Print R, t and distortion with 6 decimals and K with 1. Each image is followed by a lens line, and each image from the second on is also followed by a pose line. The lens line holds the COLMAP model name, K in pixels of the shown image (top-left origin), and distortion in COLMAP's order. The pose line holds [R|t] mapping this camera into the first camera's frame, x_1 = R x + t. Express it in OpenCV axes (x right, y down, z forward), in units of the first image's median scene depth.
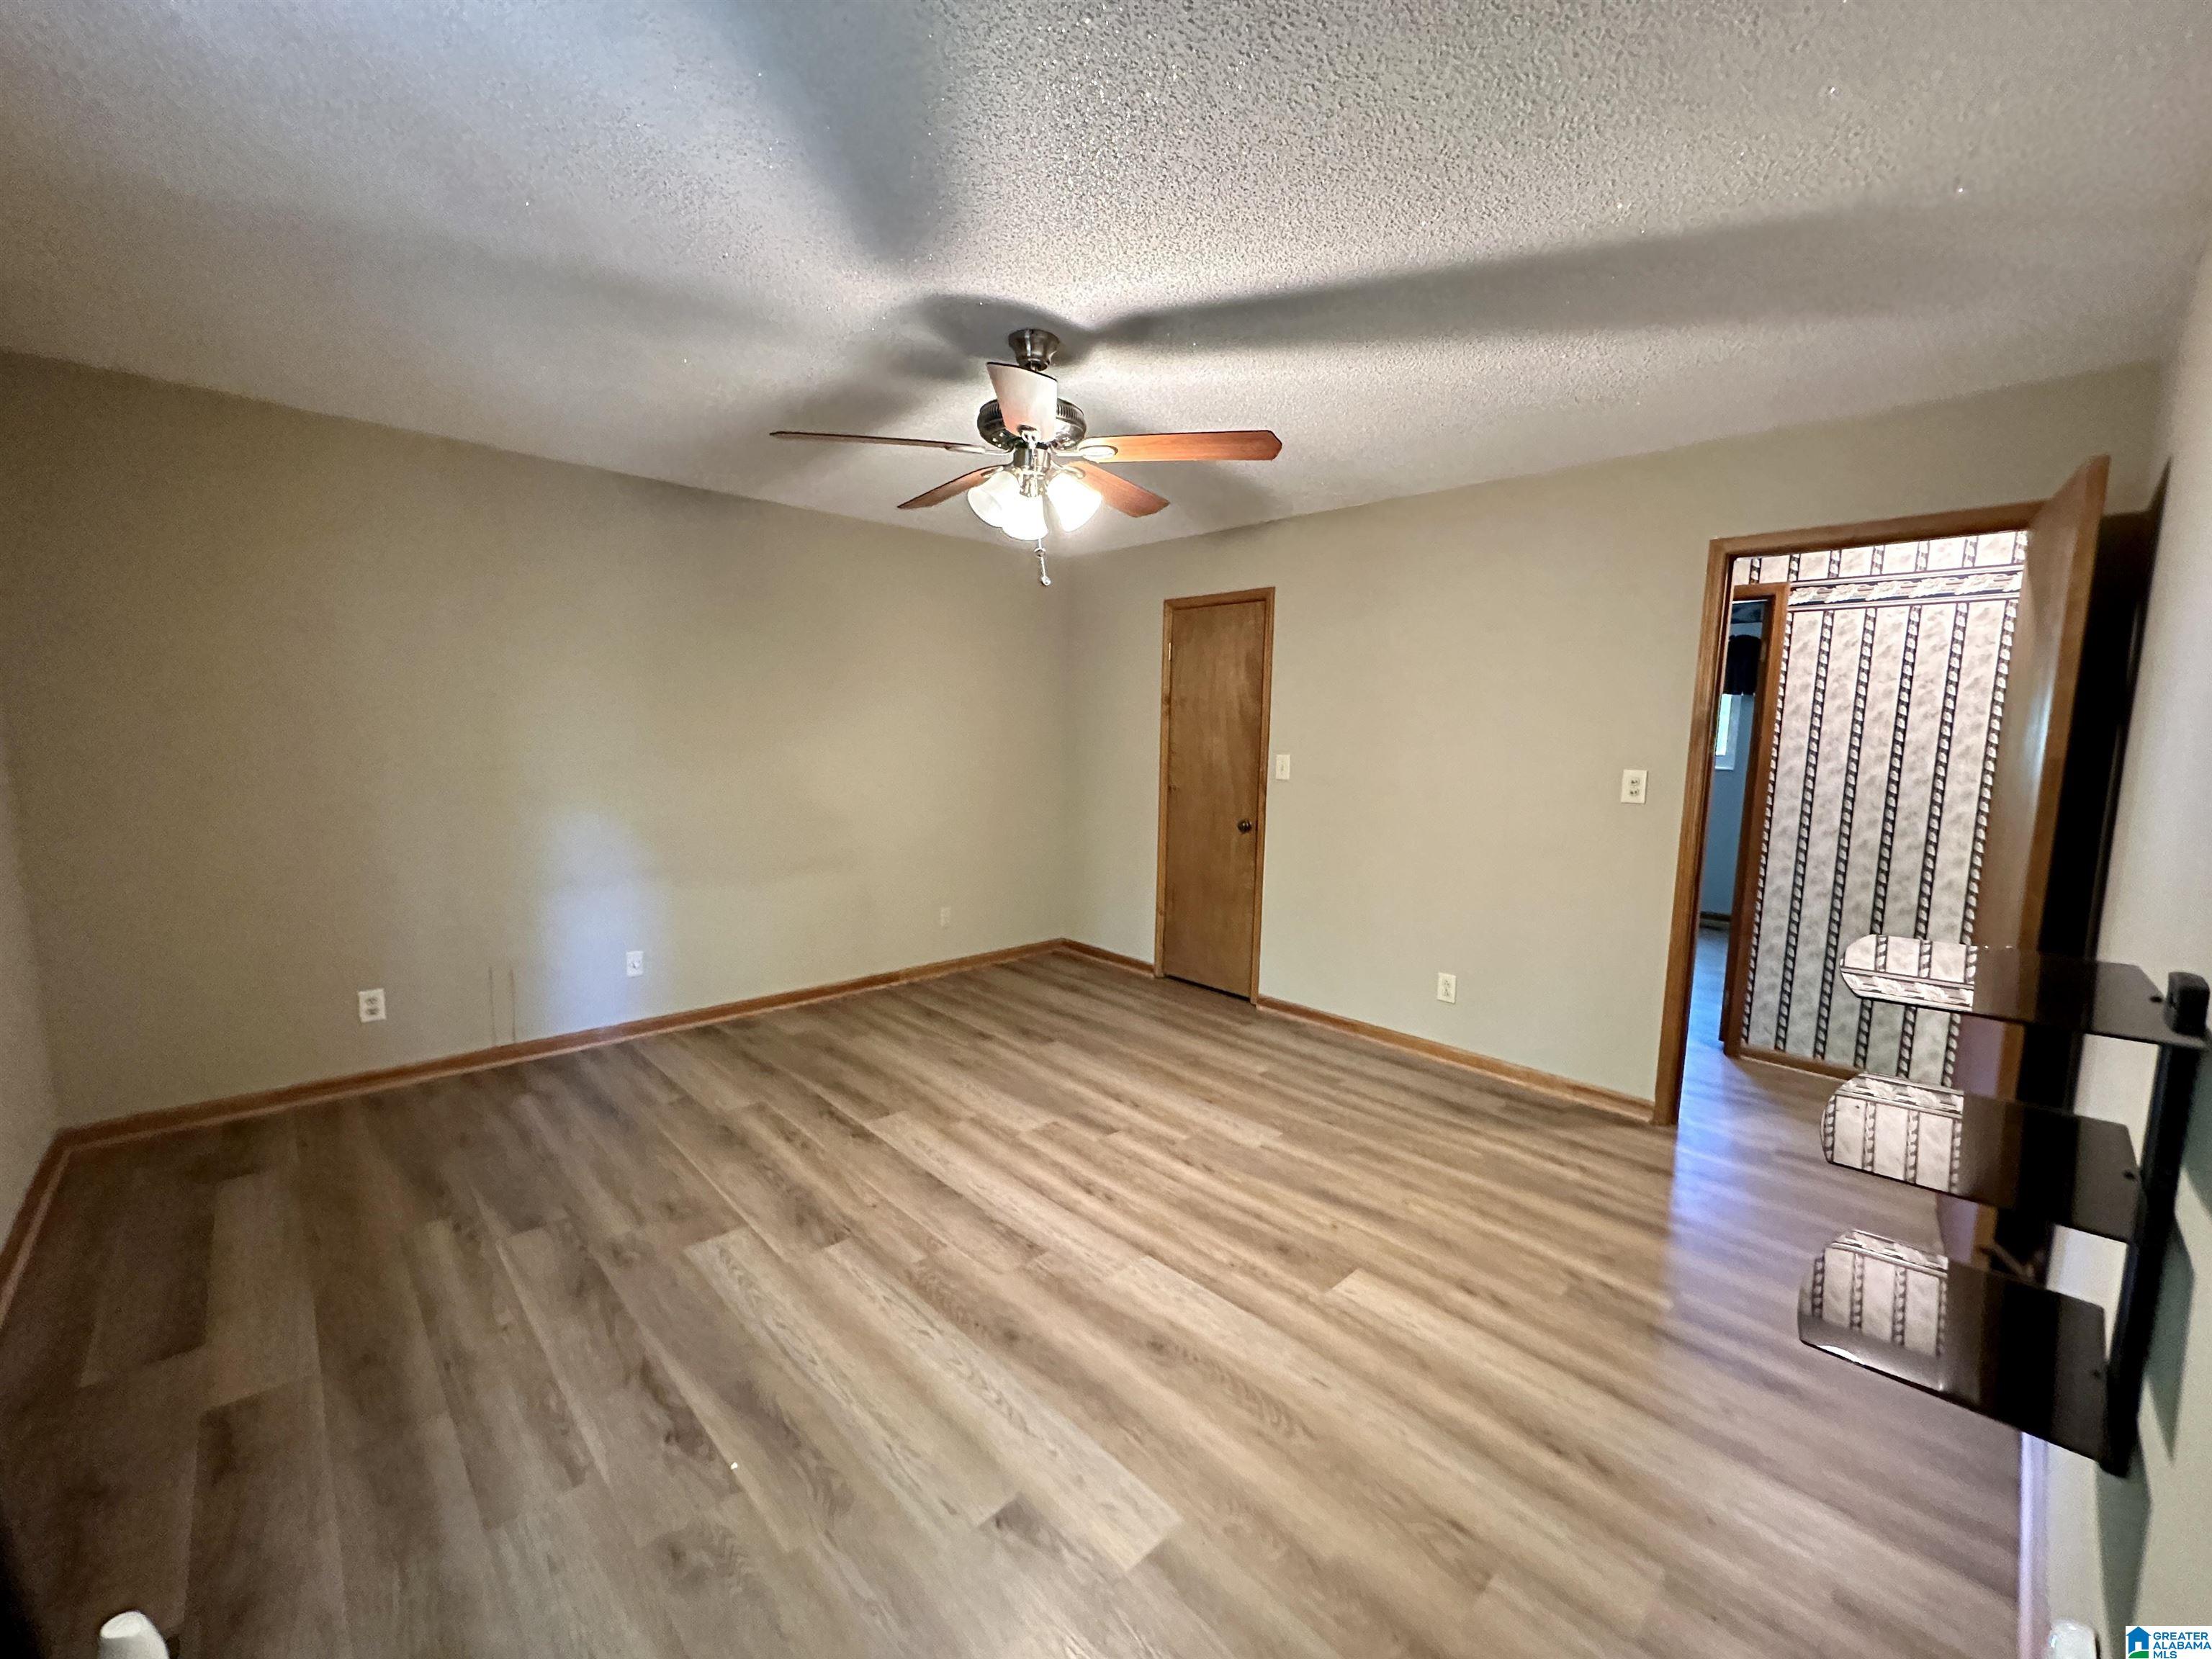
lens RADIAL K [[882.6, 0, 1104.6], [0, 882.6, 828.4], [0, 0, 1]] dist [-0.005577, 0.001471]
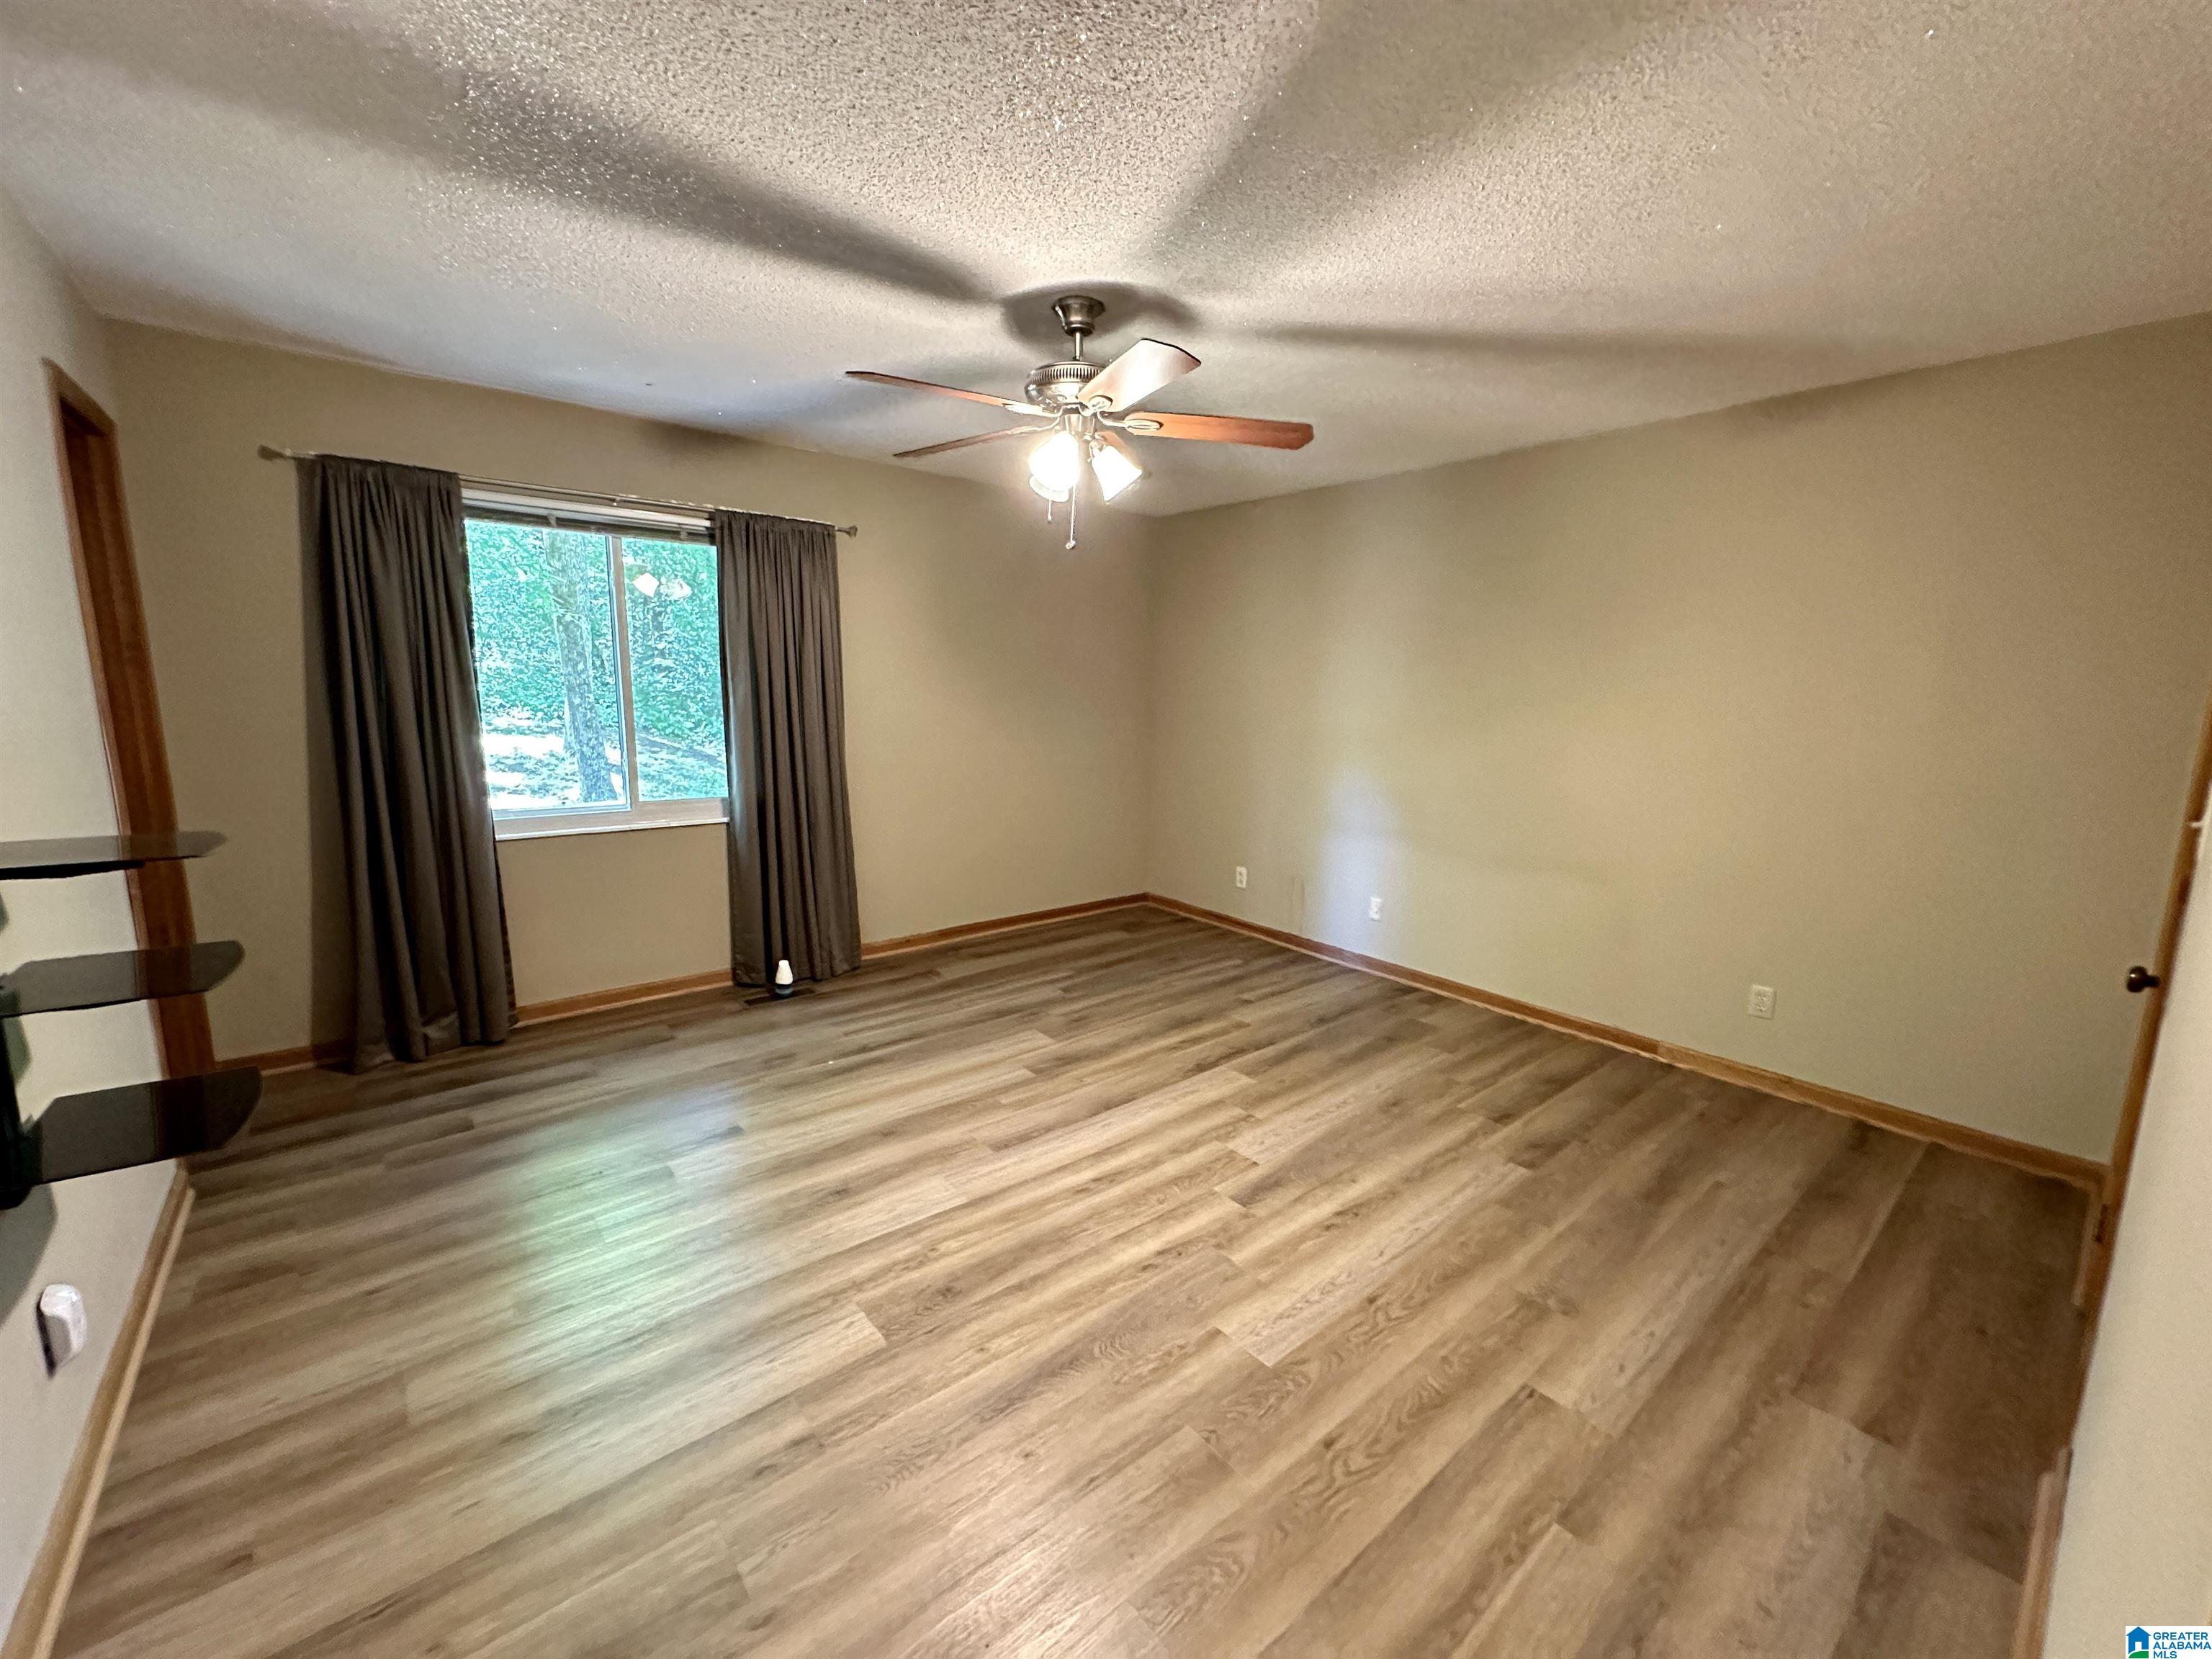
lens RADIAL K [[882.6, 0, 1106.4], [0, 882.6, 829.6], [0, 0, 1]] dist [-0.005577, 0.001471]
pose [[-0.069246, 0.141604, -0.987498, 0.760037], [-0.129893, 0.980168, 0.149661, -0.089860], [0.989107, 0.138632, -0.049480, 0.880077]]
